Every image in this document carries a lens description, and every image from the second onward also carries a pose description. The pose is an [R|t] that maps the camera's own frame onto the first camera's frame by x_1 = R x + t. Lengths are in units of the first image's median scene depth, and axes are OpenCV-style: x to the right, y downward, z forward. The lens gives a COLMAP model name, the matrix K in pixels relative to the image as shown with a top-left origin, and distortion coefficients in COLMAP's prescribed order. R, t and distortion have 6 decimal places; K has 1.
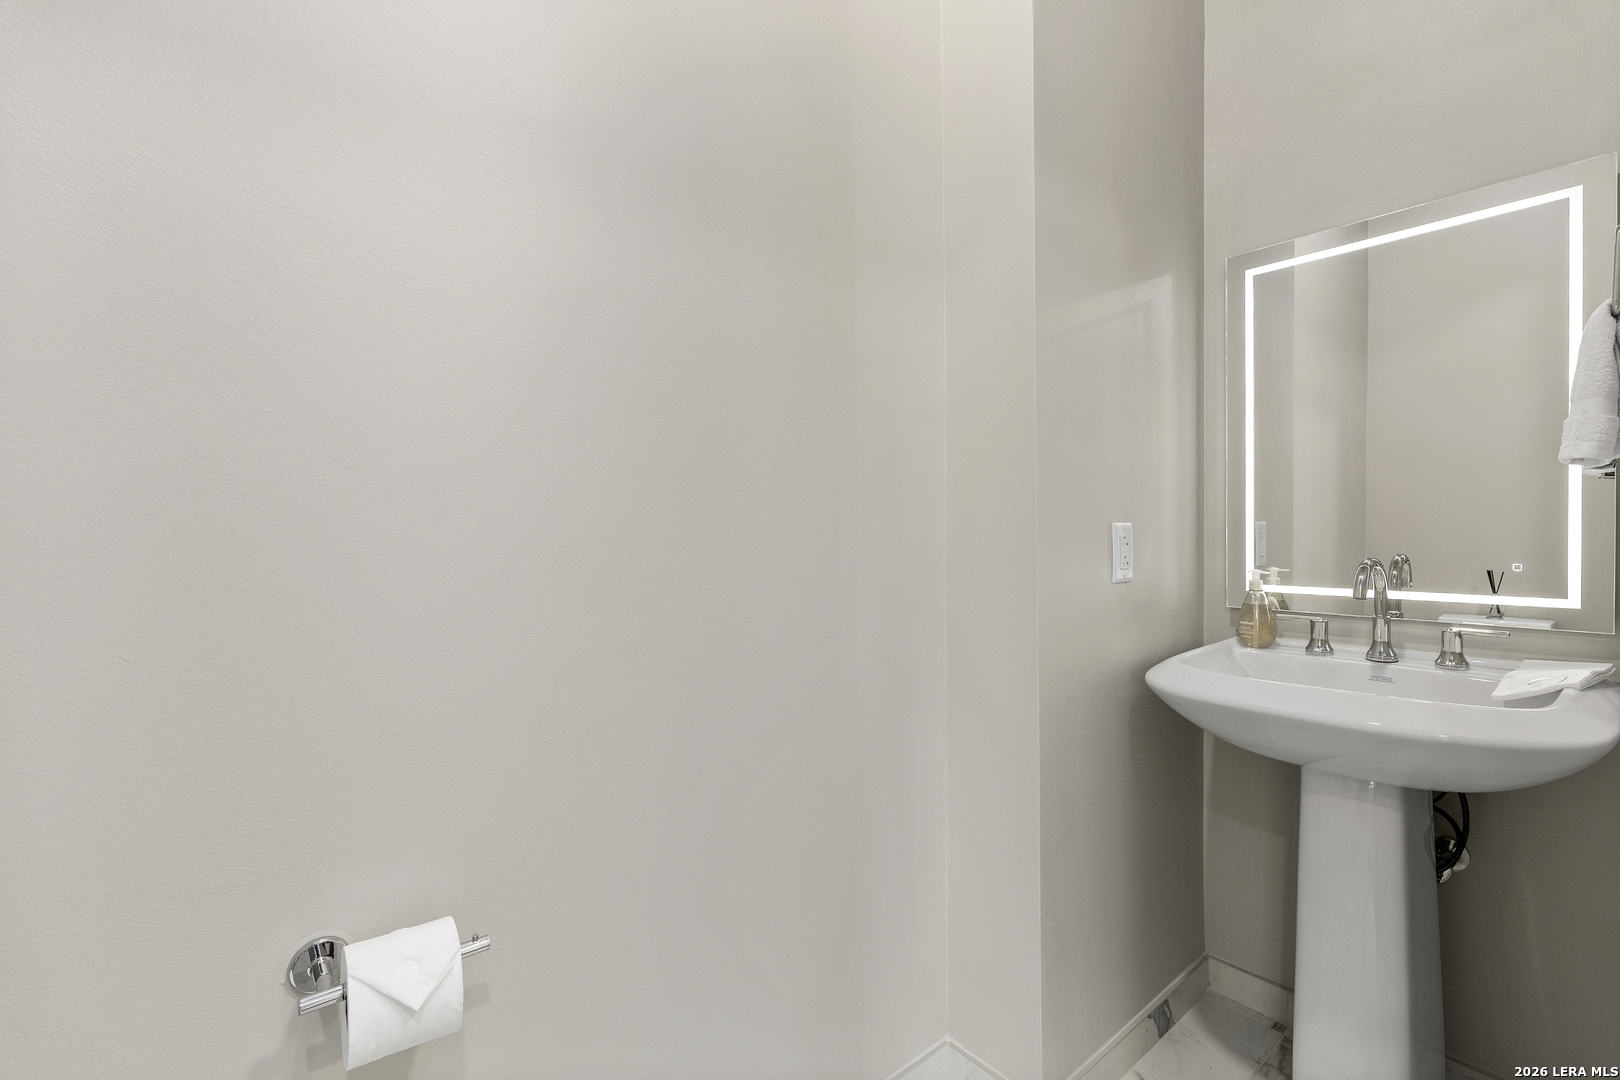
lens RADIAL K [[722.3, 0, 808.2], [0, 722.3, 539.8], [0, 0, 1]] dist [-0.005542, 0.002345]
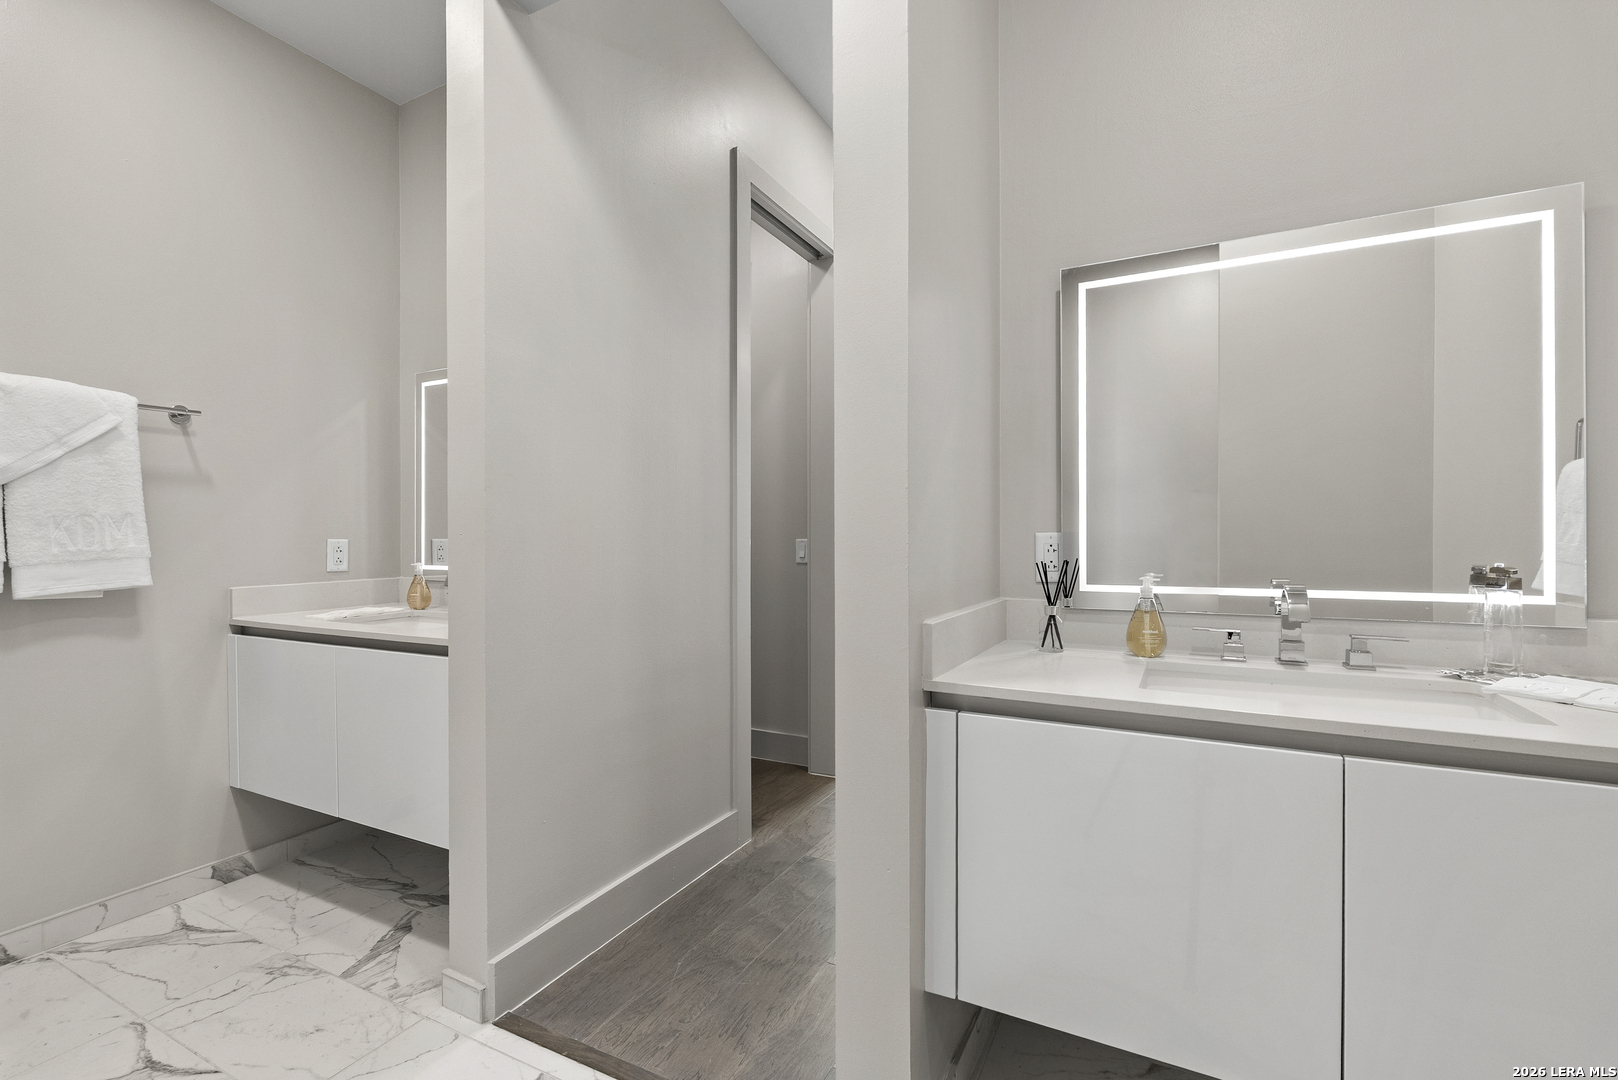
lens RADIAL K [[721.4, 0, 810.0], [0, 721.4, 539.8], [0, 0, 1]] dist [-0.005542, 0.002345]
pose [[0.925096, -0.002817, 0.379722, -0.334769], [0.003822, 0.999991, -0.001892, -0.003453], [-0.379713, 0.003201, 0.925099, 0.405630]]
